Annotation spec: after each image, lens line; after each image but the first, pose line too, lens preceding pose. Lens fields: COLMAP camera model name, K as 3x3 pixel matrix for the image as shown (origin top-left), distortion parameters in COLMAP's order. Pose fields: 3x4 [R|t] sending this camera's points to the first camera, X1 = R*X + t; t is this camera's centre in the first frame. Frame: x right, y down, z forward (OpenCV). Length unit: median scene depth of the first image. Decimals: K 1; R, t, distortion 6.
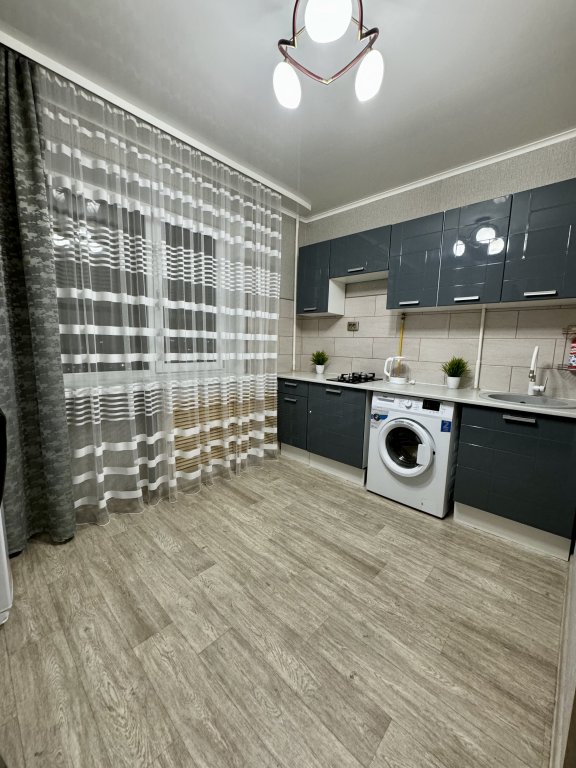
lens RADIAL K [[305.6, 0, 289.8], [0, 305.6, 383.5], [0, 0, 1]] dist [-0.000318, -0.000818]
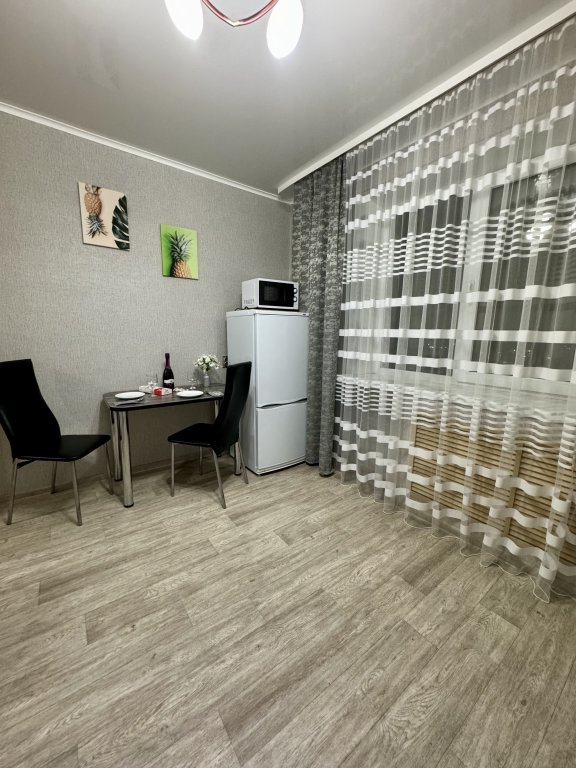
lens RADIAL K [[305.6, 0, 290.2], [0, 305.6, 386.6], [0, 0, 1]] dist [-0.000318, -0.000818]
pose [[-0.184793, 0.137236, -0.973148, 0.727686], [-0.155061, 0.973728, 0.166763, -0.140879], [0.970468, 0.181714, -0.158658, 1.059703]]
